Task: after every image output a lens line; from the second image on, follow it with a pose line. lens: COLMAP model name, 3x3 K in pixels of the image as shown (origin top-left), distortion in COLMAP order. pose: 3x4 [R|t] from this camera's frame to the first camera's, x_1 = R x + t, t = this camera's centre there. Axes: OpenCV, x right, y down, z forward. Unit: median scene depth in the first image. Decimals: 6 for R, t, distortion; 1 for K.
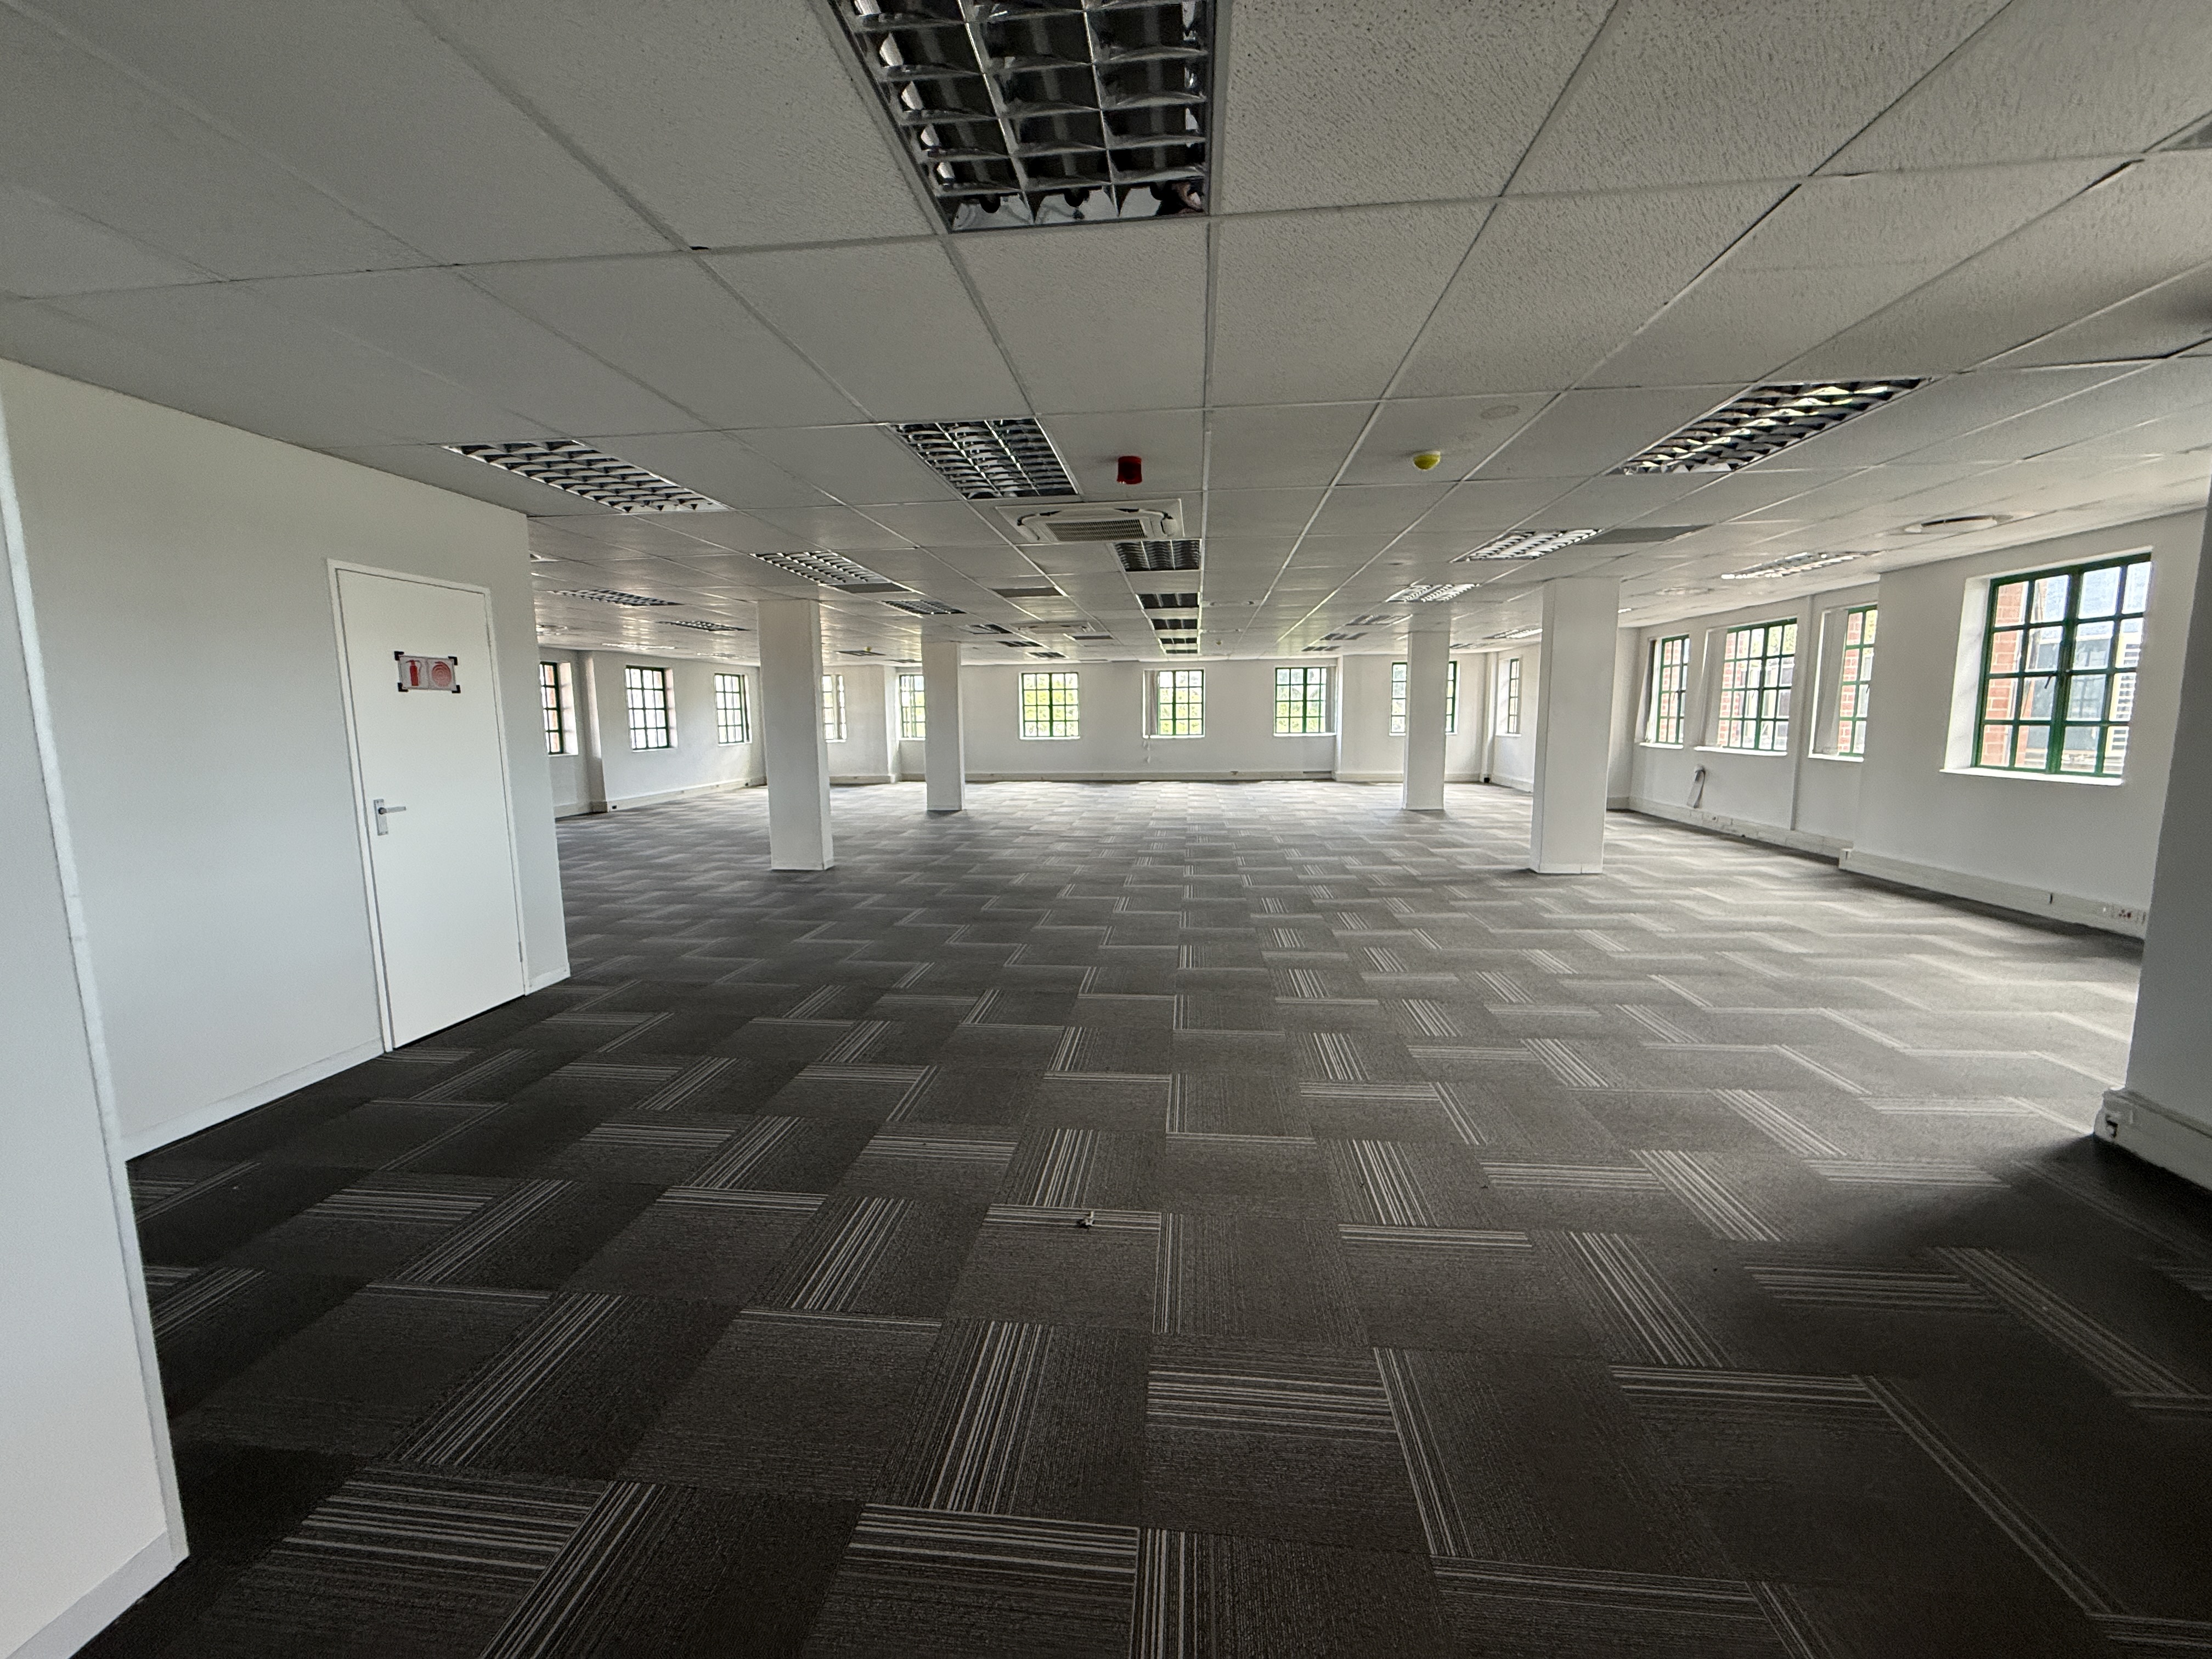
lens RADIAL K [[877.6, 0, 1106.0], [0, 877.6, 829.5], [0, 0, 1]] dist [-0.000571, -0.000002]
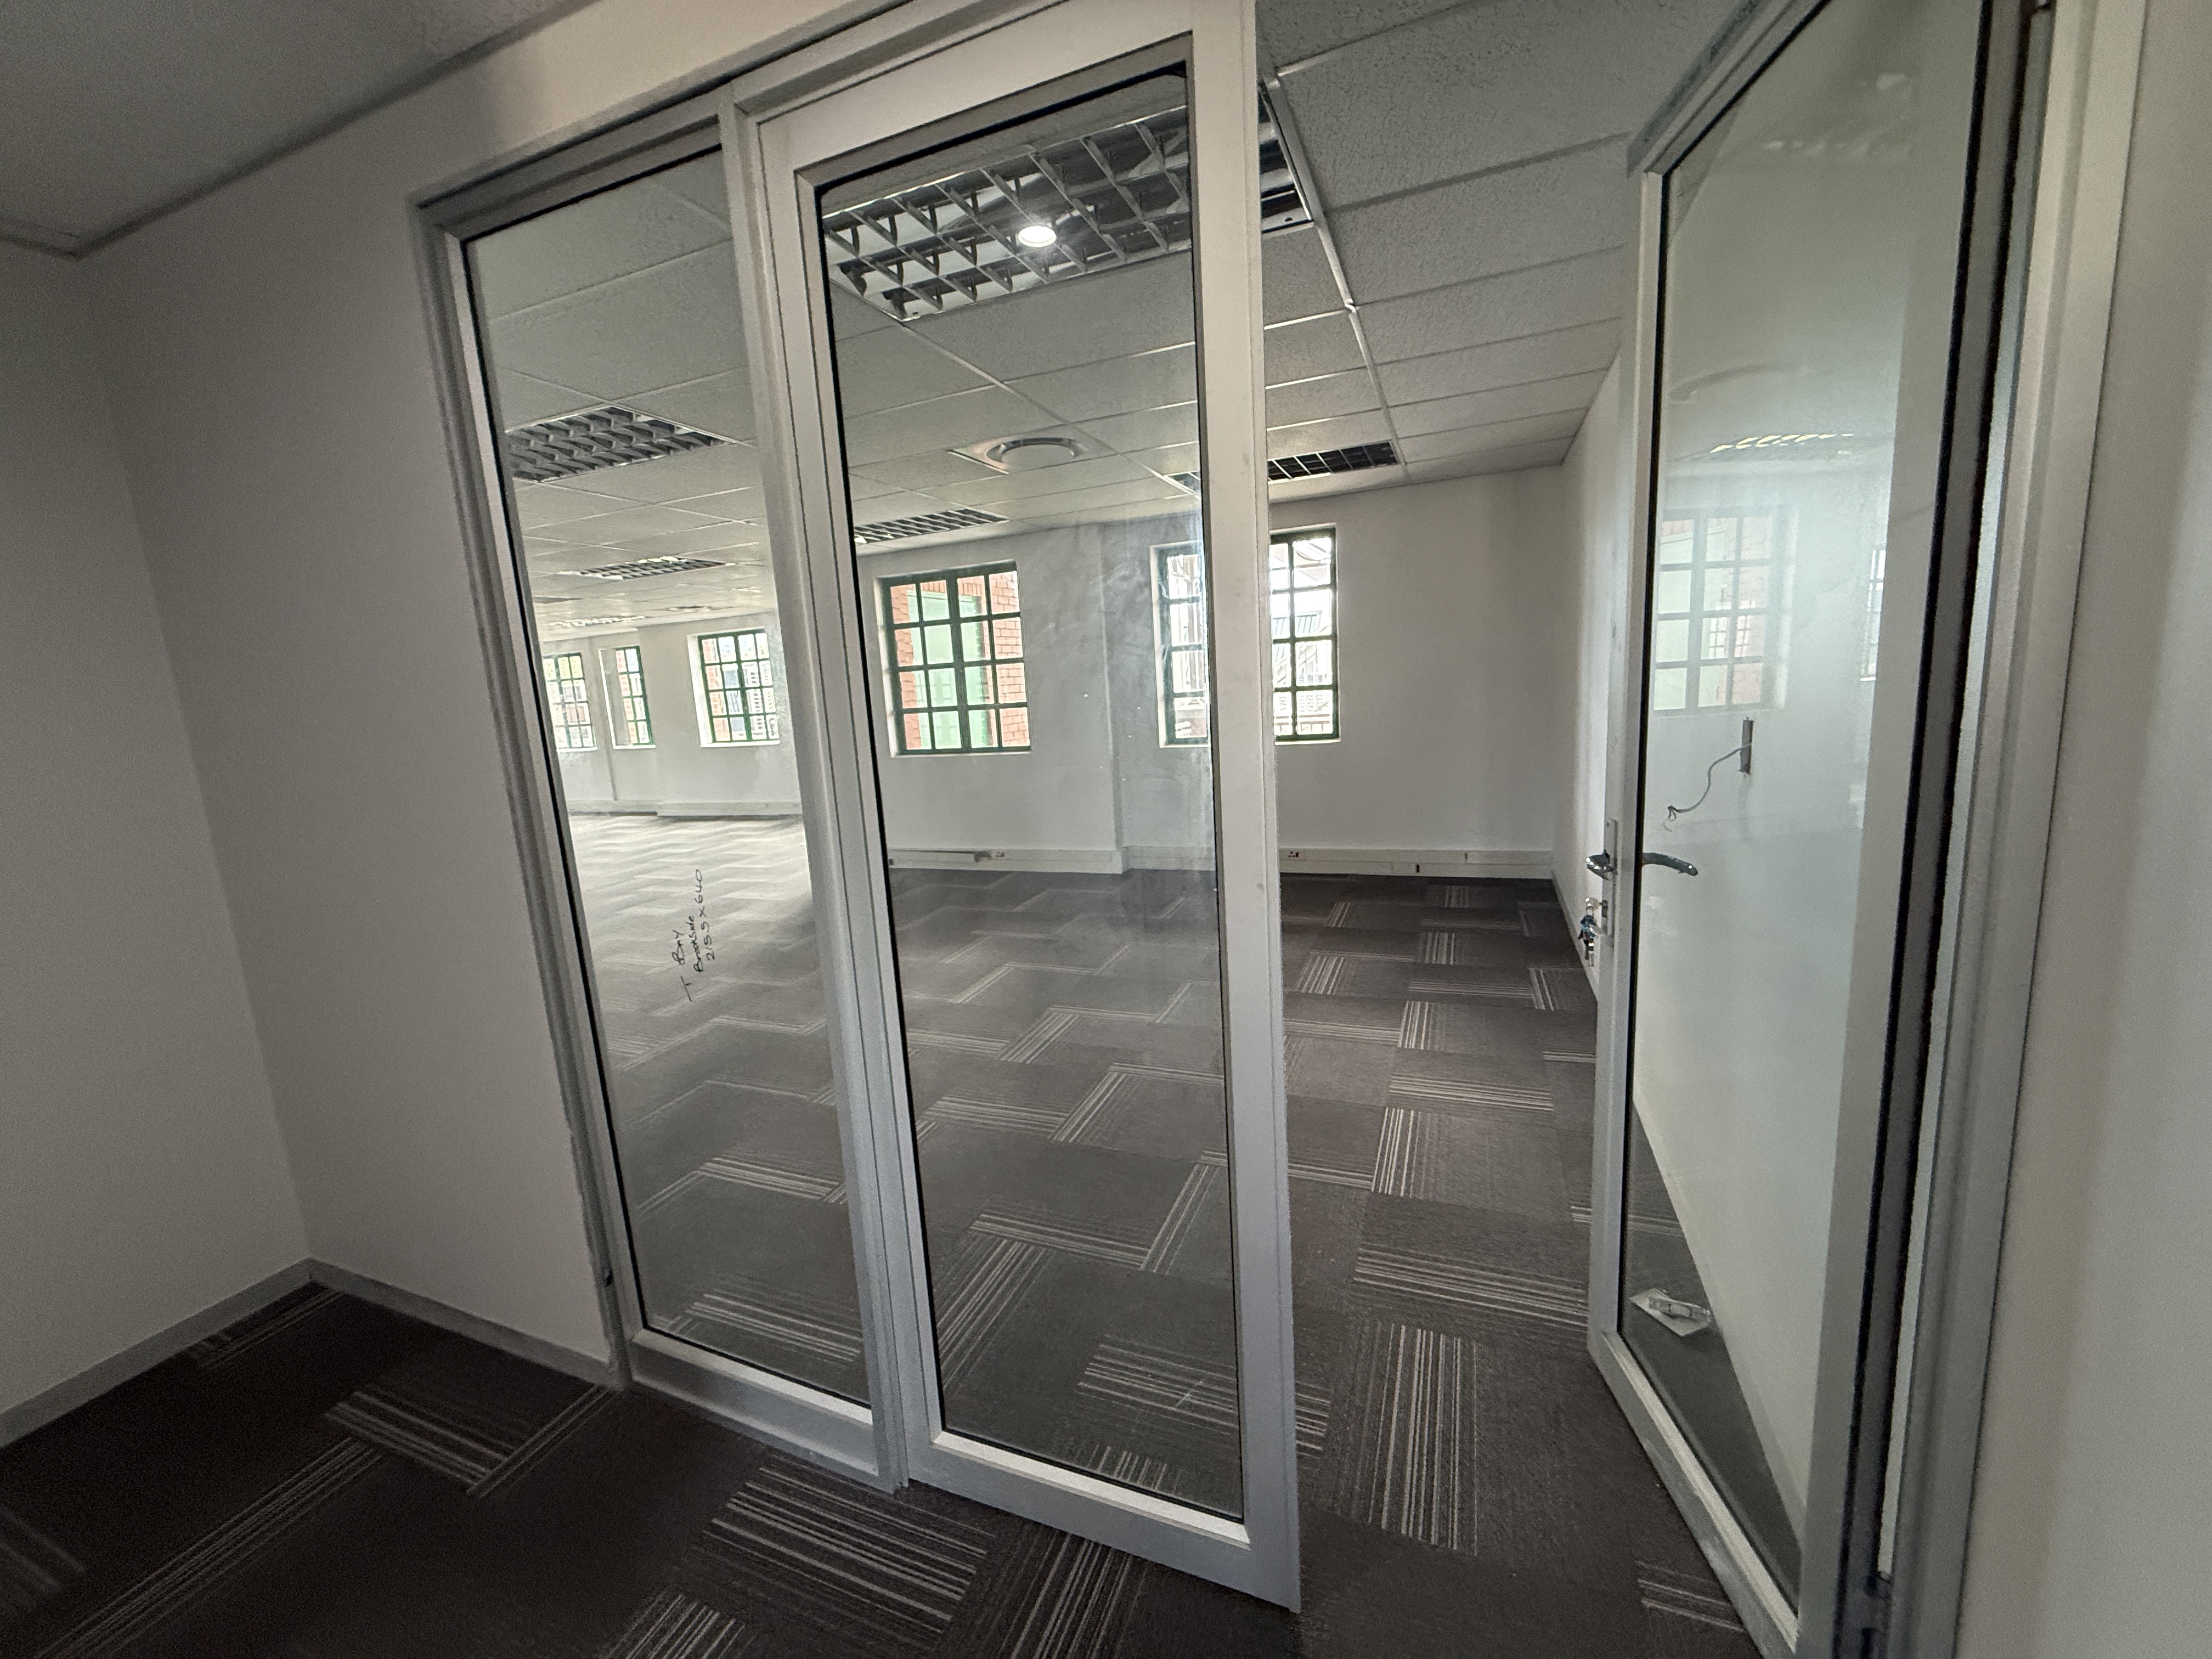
lens RADIAL K [[877.6, 0, 1106.0], [0, 877.6, 829.5], [0, 0, 1]] dist [-0.000571, -0.000002]
pose [[0.278486, -0.167779, 0.945672, -0.485302], [0.186047, 0.975397, 0.118265, 0.036269], [-0.942248, 0.143005, 0.302849, -0.243798]]
